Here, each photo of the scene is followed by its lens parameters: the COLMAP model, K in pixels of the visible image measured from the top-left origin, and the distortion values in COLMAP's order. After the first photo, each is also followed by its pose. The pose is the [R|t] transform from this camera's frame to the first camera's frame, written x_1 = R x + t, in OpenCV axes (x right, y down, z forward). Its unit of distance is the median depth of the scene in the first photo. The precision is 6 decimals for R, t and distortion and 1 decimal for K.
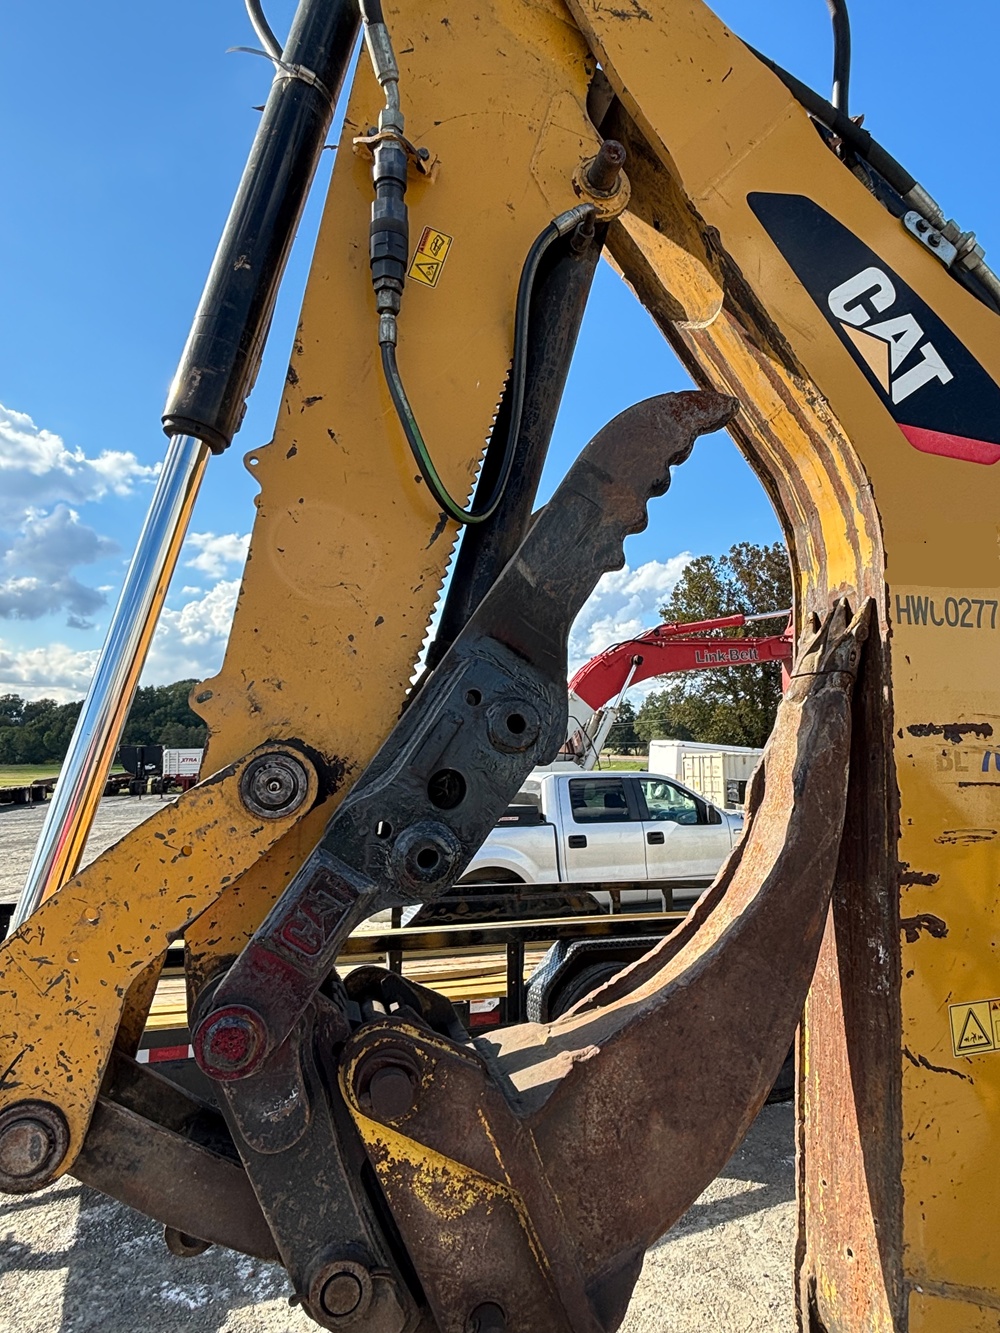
lens RADIAL K [[768.6, 0, 500.0], [0, 768.6, 666.5], [0, 0, 1]] dist [-0.002549, -0.002064]
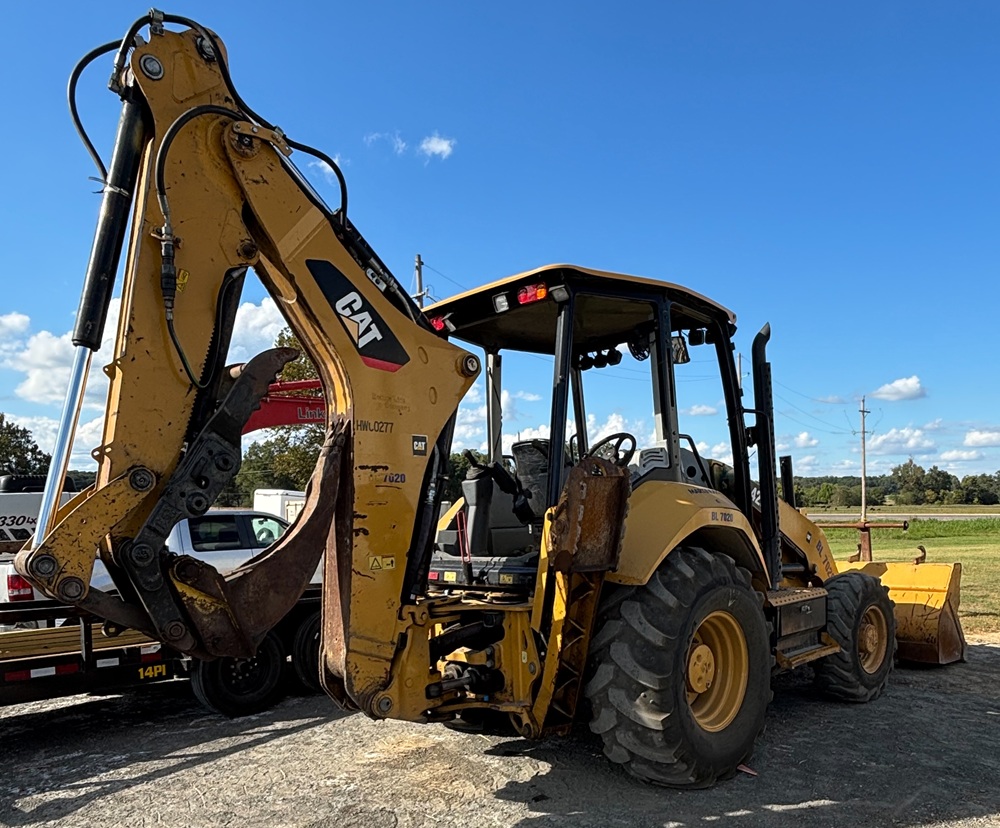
lens RADIAL K [[783.6, 0, 509.1], [0, 783.6, 551.7], [0, 0, 1]] dist [0.070002, -0.139836]
pose [[0.874552, -0.035229, 0.483650, -0.406684], [-0.047380, 0.986378, 0.157522, -0.093823], [-0.482611, -0.160676, 0.860970, -1.805076]]
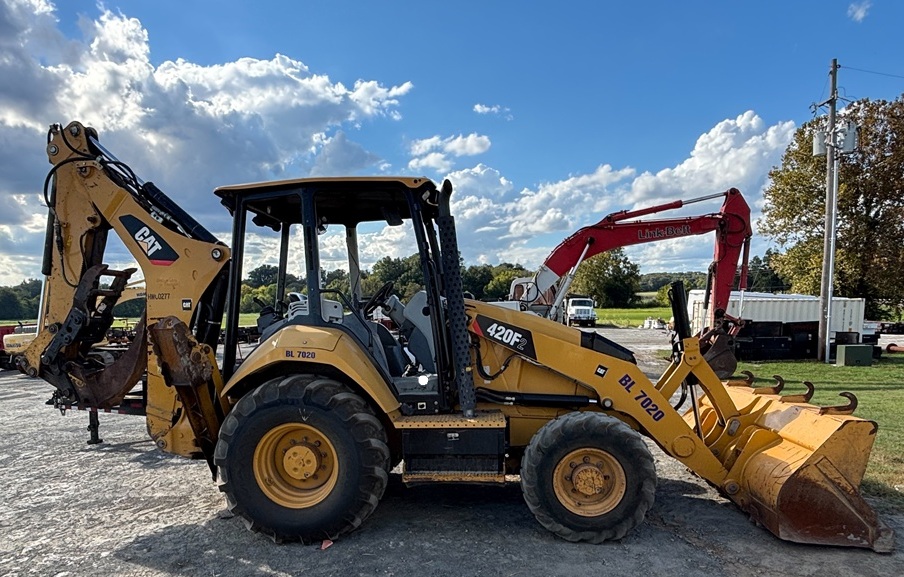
lens RADIAL K [[606.9, 0, 453.8], [0, 606.9, 383.6], [0, 0, 1]] dist [0.054894, -0.085016]
pose [[0.924014, 0.032693, -0.380958, 4.063777], [0.062722, 0.969881, 0.235365, -0.352119], [0.377178, -0.241375, 0.894133, -2.153896]]
